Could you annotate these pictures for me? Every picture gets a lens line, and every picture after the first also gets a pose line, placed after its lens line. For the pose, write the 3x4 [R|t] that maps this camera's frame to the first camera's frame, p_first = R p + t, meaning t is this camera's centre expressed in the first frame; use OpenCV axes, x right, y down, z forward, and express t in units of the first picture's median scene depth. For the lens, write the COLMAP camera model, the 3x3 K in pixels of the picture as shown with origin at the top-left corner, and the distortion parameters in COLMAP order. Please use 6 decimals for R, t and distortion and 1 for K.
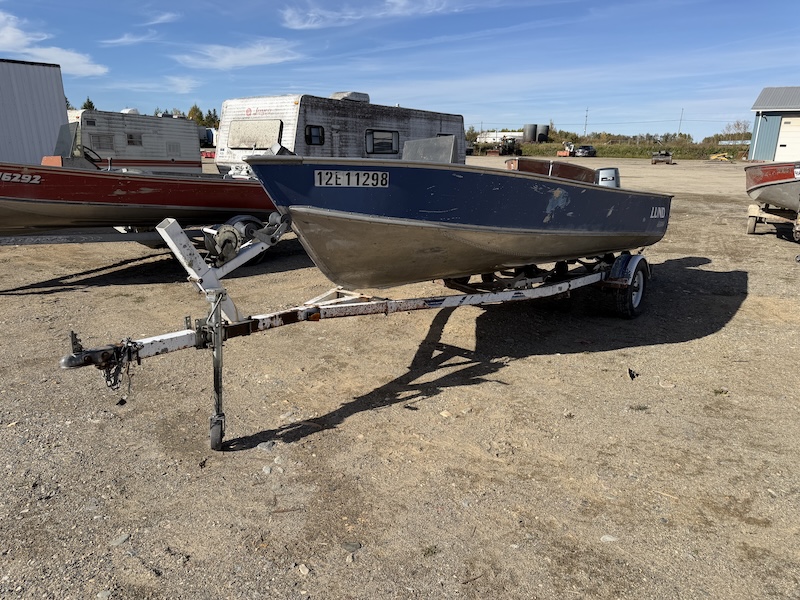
lens RADIAL K [[558.2, 0, 396.9], [0, 558.2, 300.5], [0, 0, 1]] dist [0.058821, -0.067674]
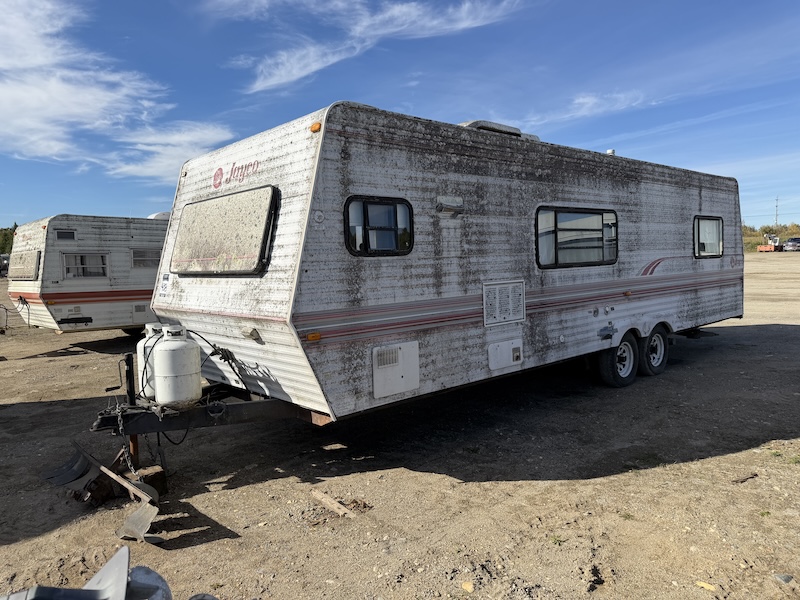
lens RADIAL K [[558.2, 0, 396.9], [0, 558.2, 300.5], [0, 0, 1]] dist [0.058821, -0.067674]
pose [[0.966135, -0.020978, -0.257183, -0.053713], [-0.025903, 0.983770, -0.177554, -0.188064], [0.256734, 0.178203, 0.949911, 0.677297]]
